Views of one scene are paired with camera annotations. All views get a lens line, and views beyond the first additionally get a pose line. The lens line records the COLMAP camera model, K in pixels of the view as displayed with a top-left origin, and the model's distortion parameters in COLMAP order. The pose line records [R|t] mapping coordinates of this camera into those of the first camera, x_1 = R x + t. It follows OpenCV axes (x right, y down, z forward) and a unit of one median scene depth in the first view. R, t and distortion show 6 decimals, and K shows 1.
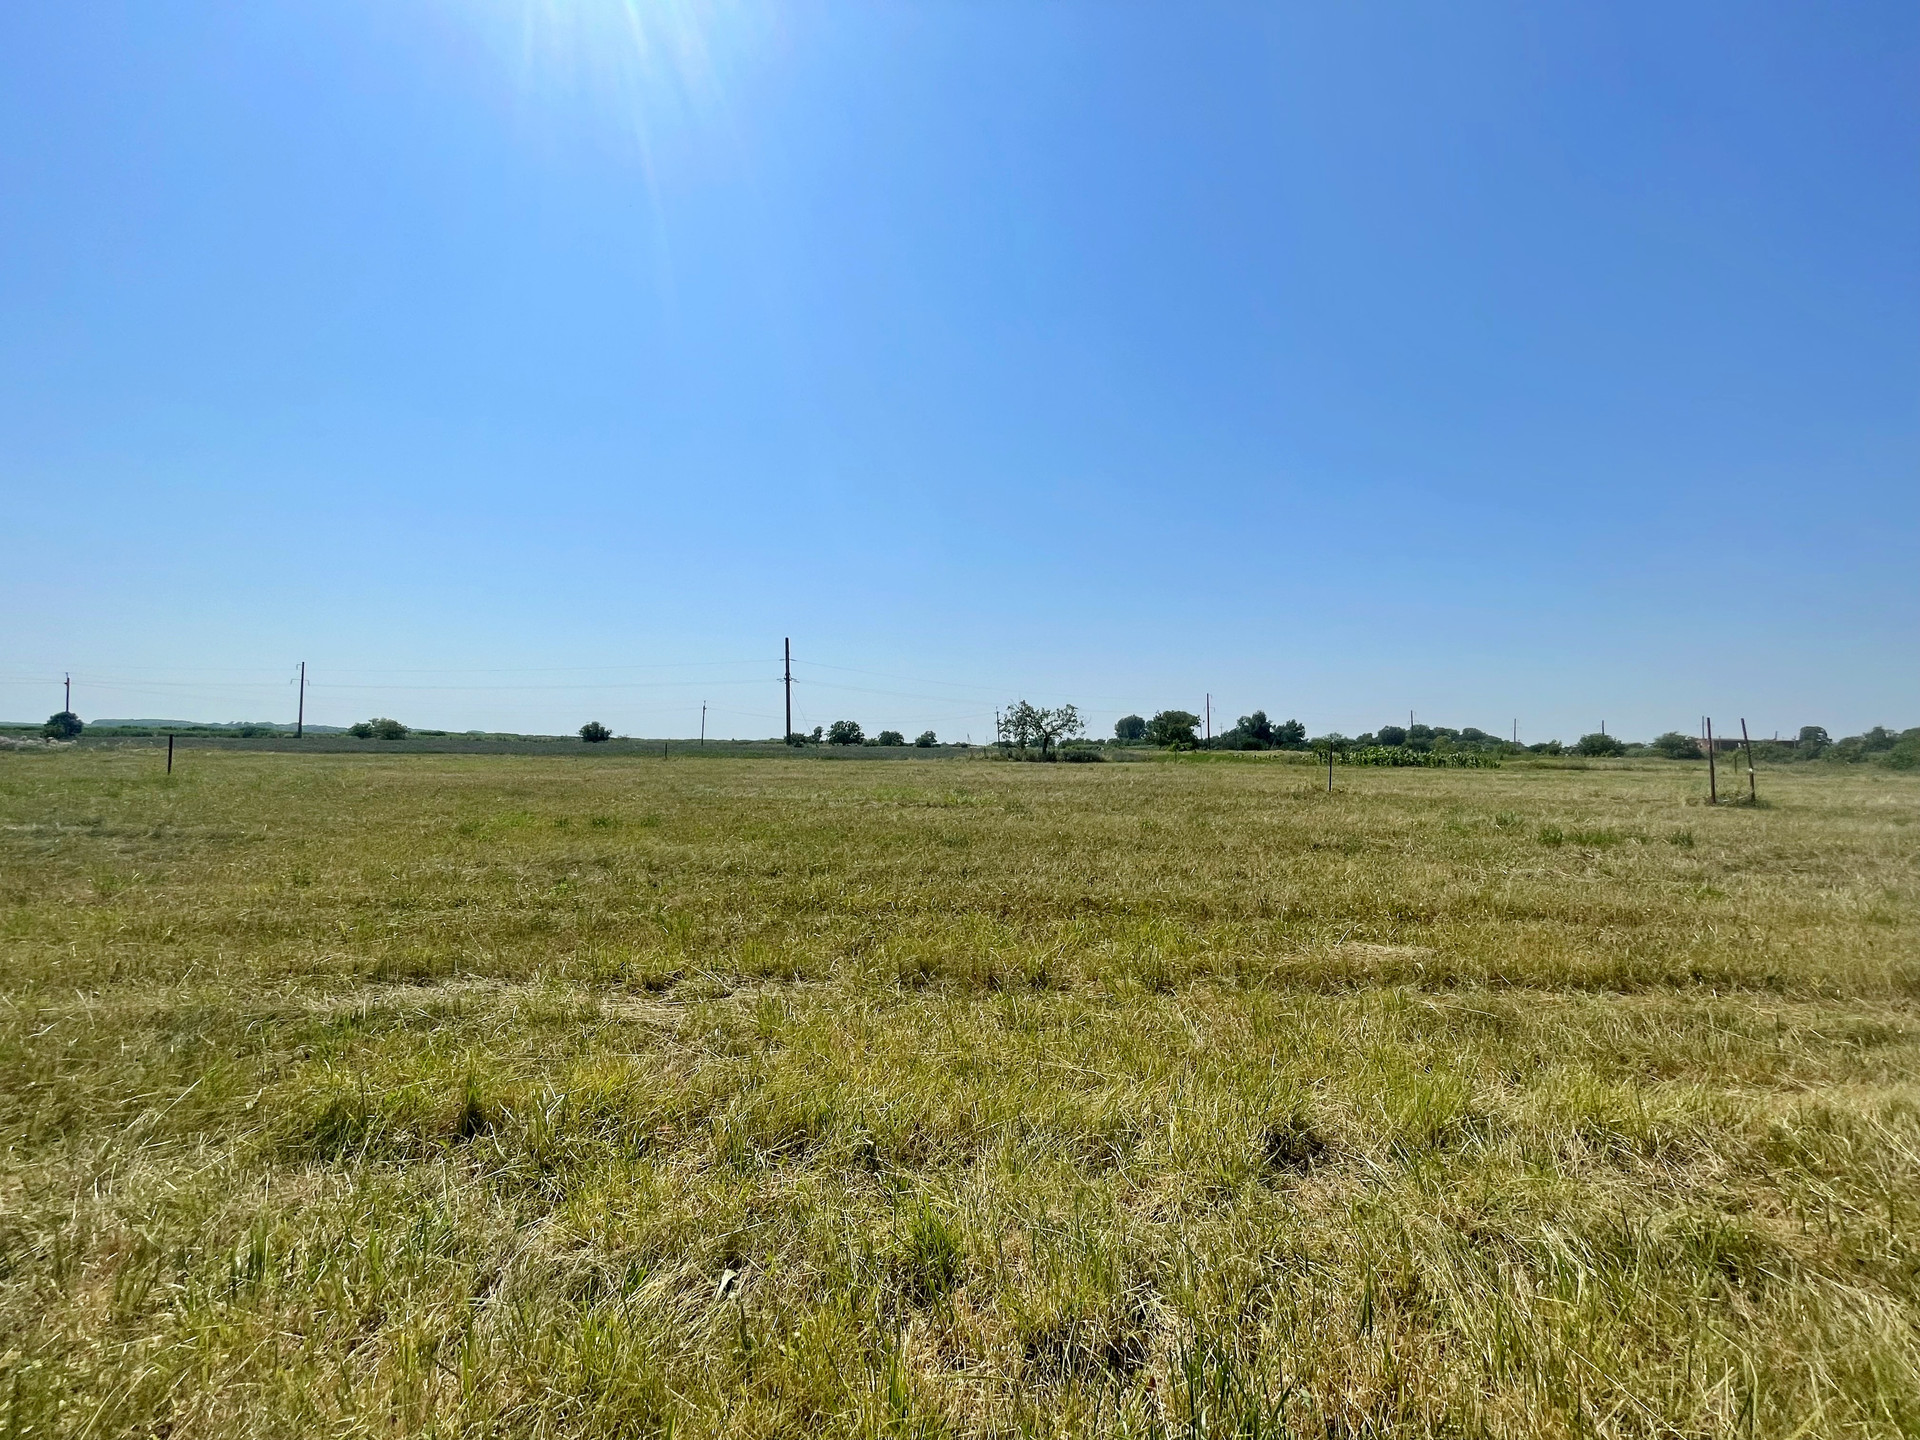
lens RADIAL K [[774.1, 0, 955.5], [0, 774.1, 713.4], [0, 0, 1]] dist [0.001460, -0.000338]
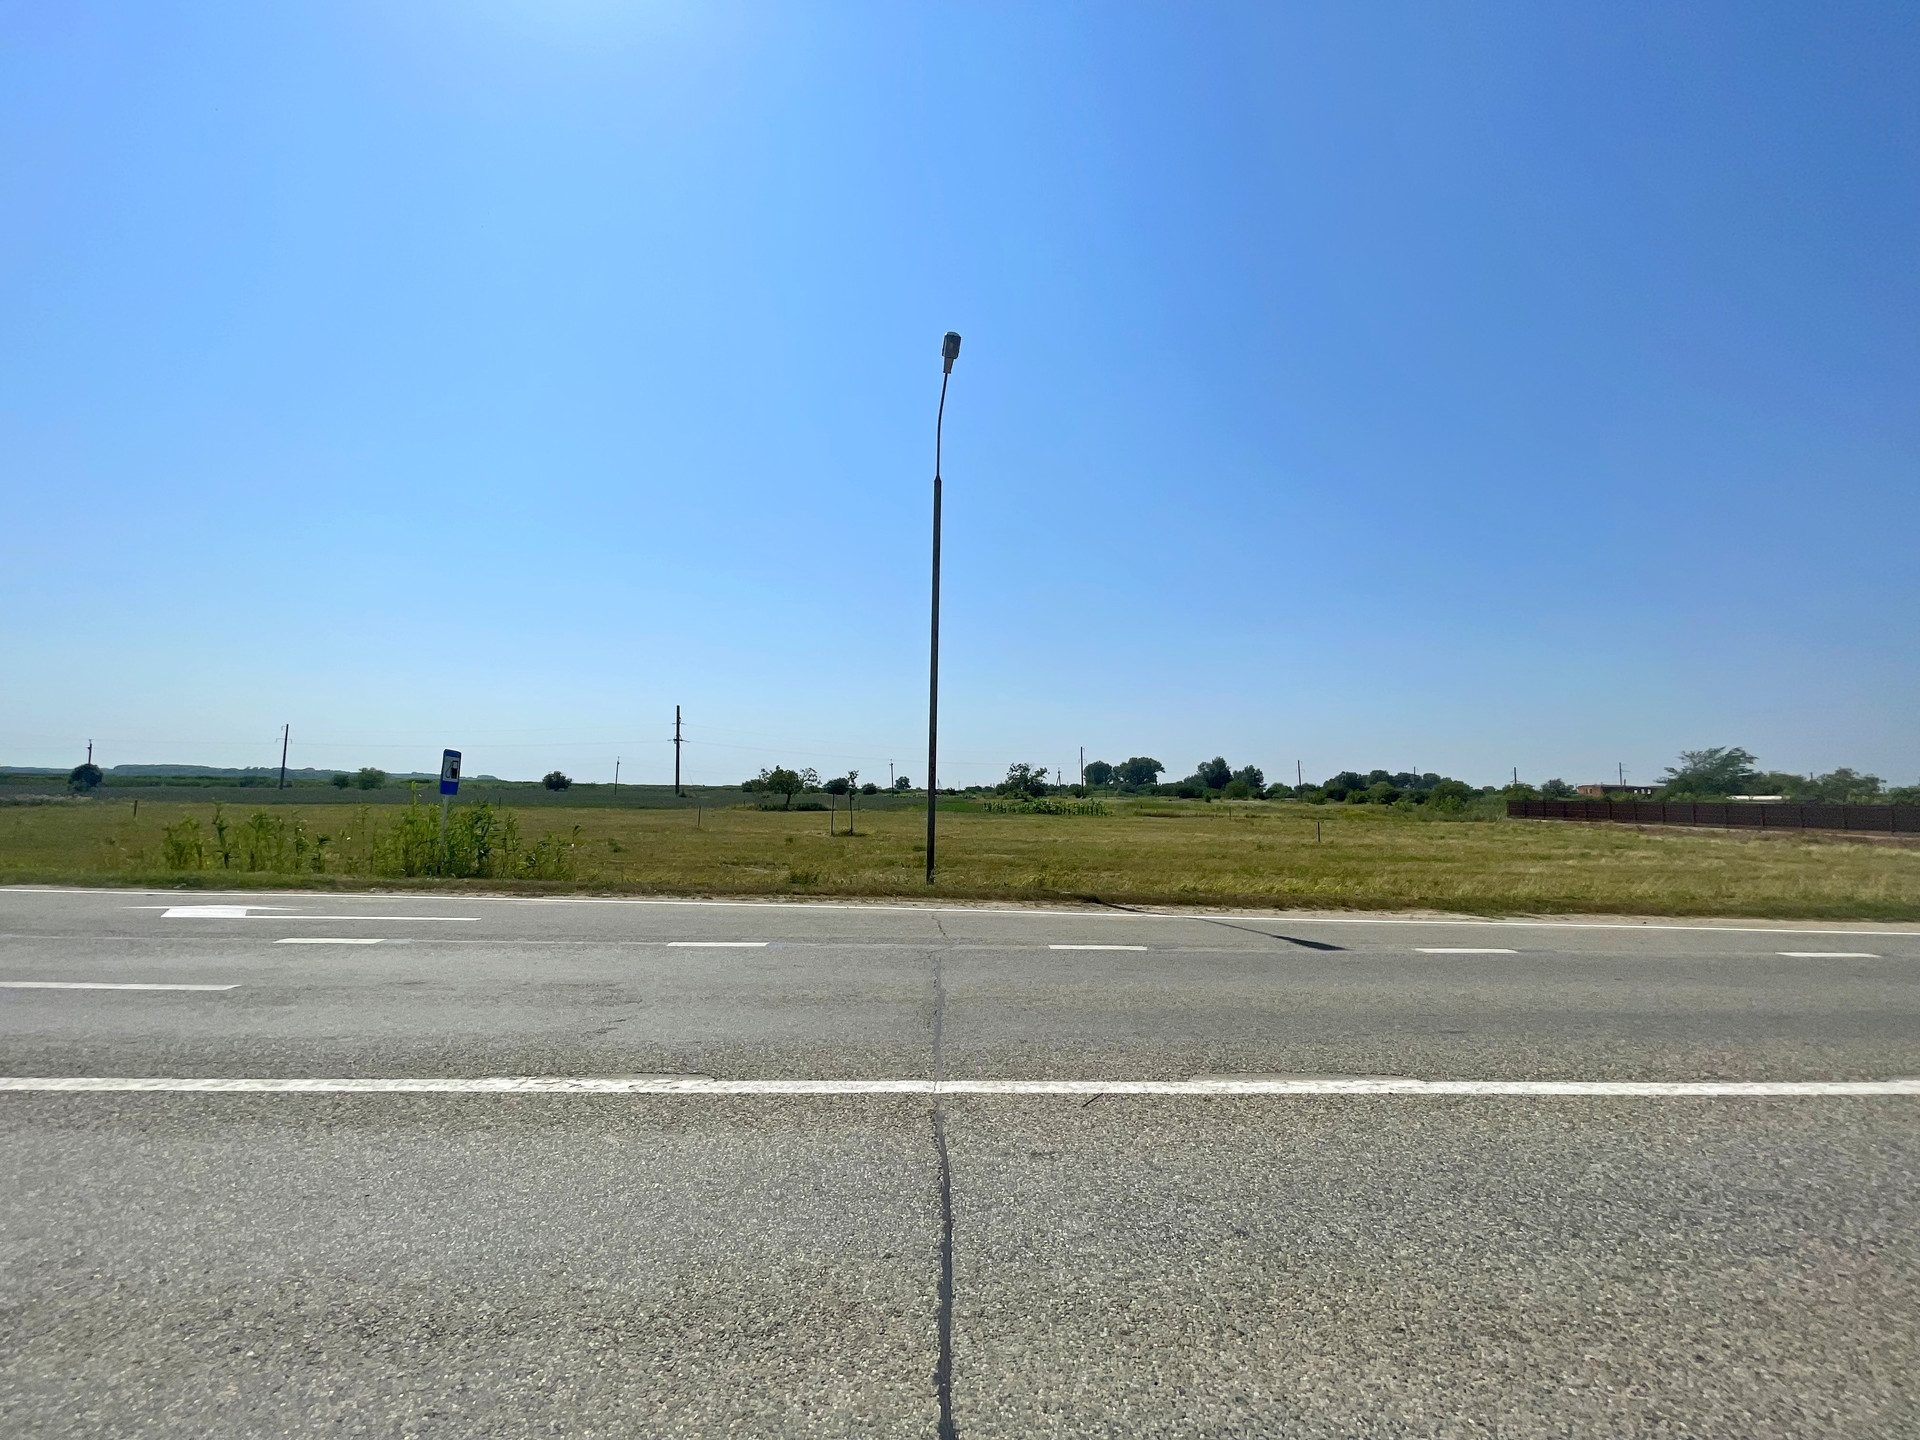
lens RADIAL K [[774.1, 0, 954.3], [0, 774.1, 725.8], [0, 0, 1]] dist [0.001460, -0.000338]
pose [[0.999892, -0.001734, -0.014593, 0.444998], [0.001146, 0.999190, -0.040217, -0.032459], [0.014651, 0.040196, 0.999084, -0.383260]]
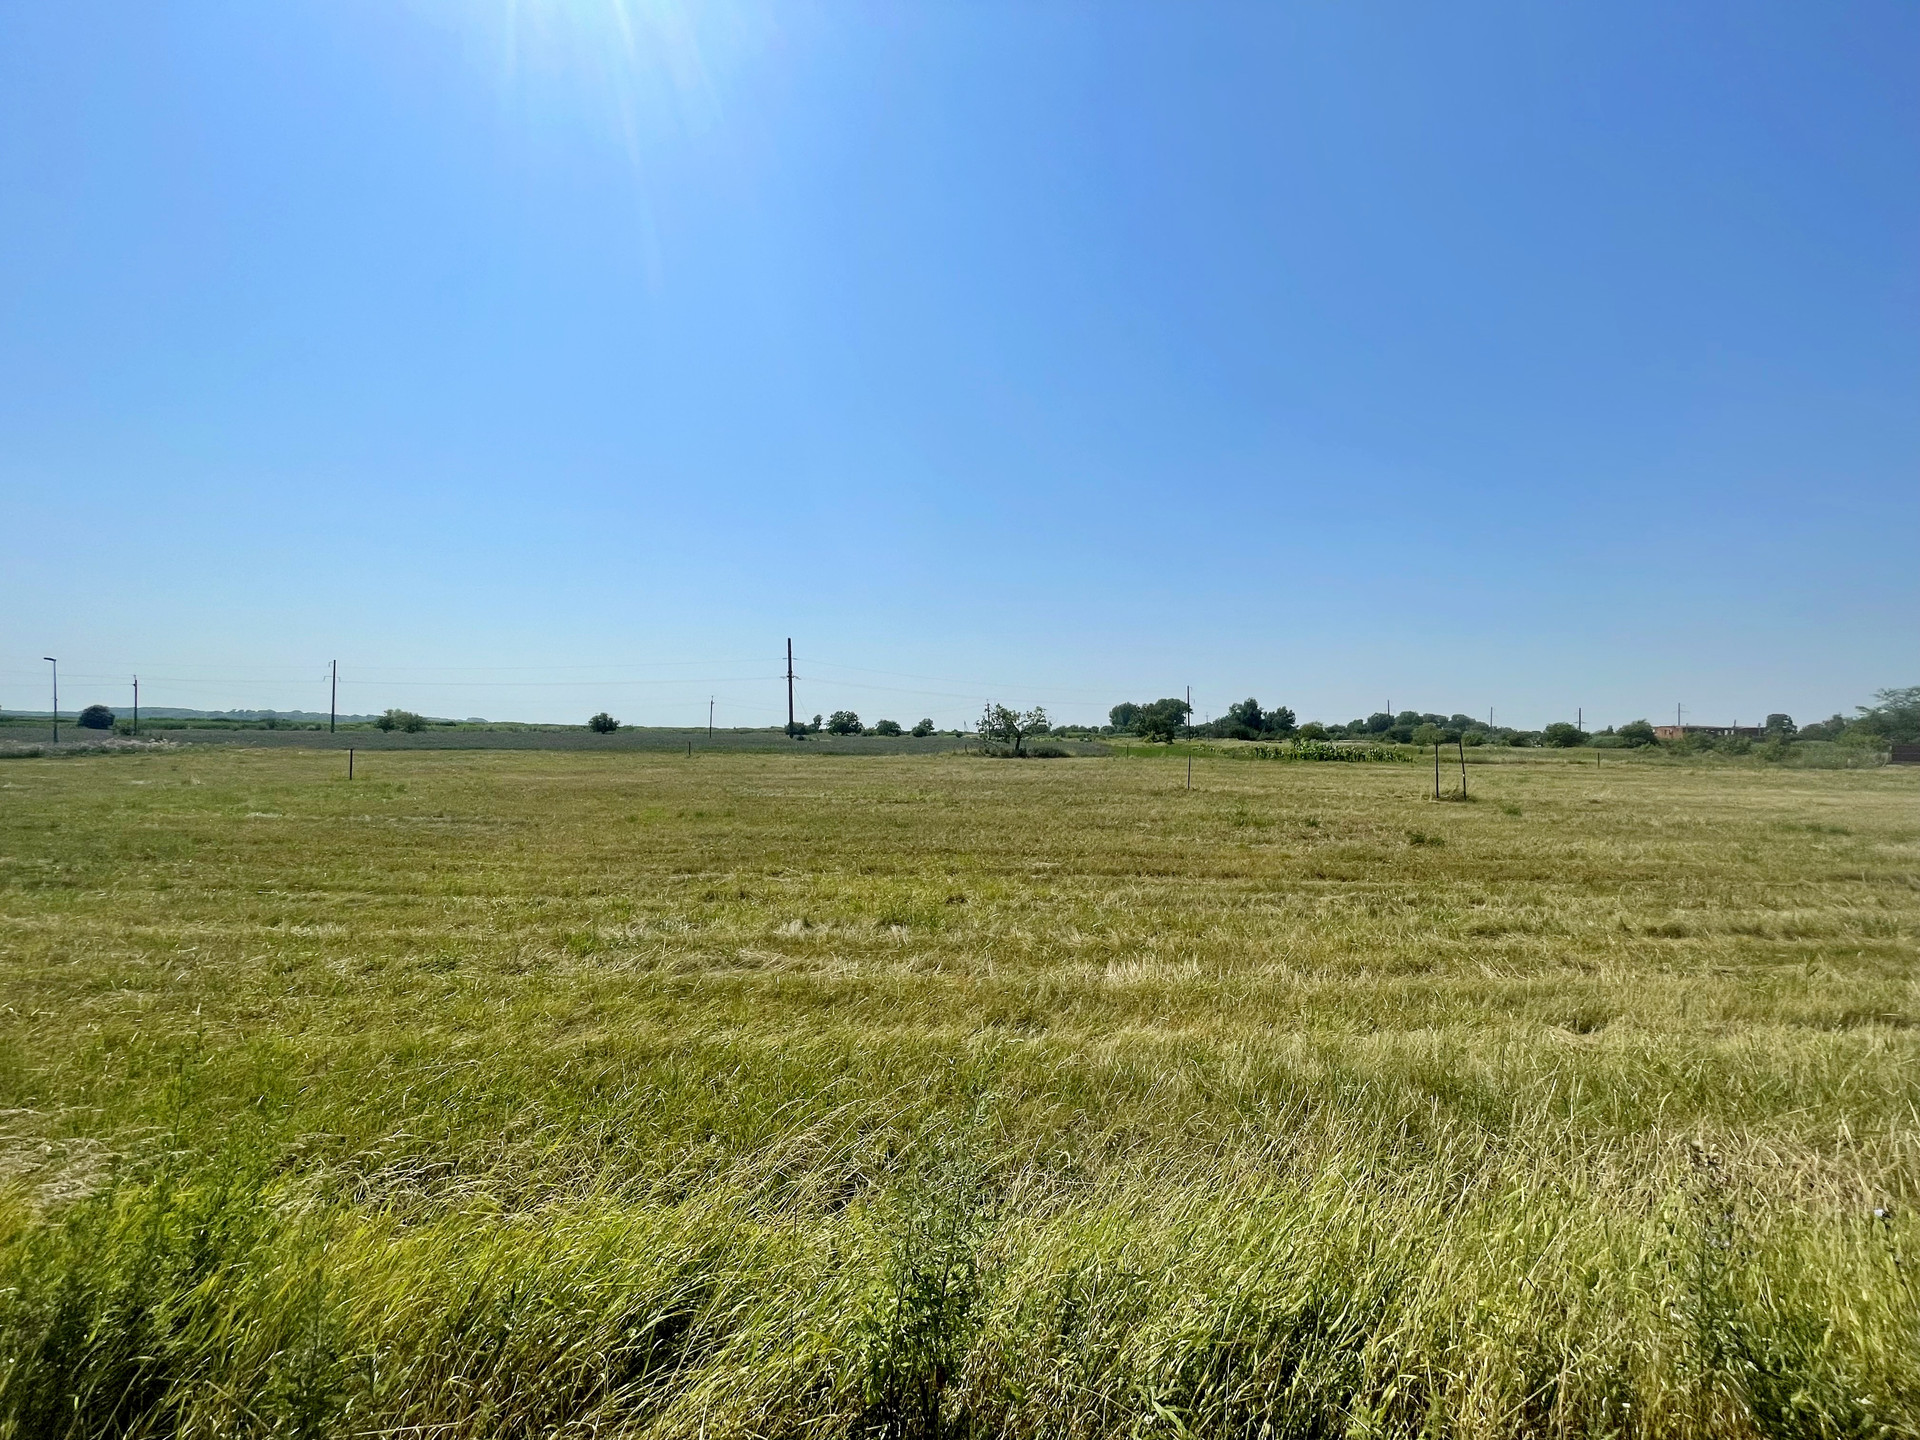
lens RADIAL K [[774.1, 0, 955.3], [0, 774.1, 711.2], [0, 0, 1]] dist [0.001460, -0.000338]
pose [[0.999997, -0.002347, 0.001153, 0.022355], [0.002329, 0.999879, 0.015378, -0.023625], [-0.001189, -0.015375, 0.999881, -0.149885]]
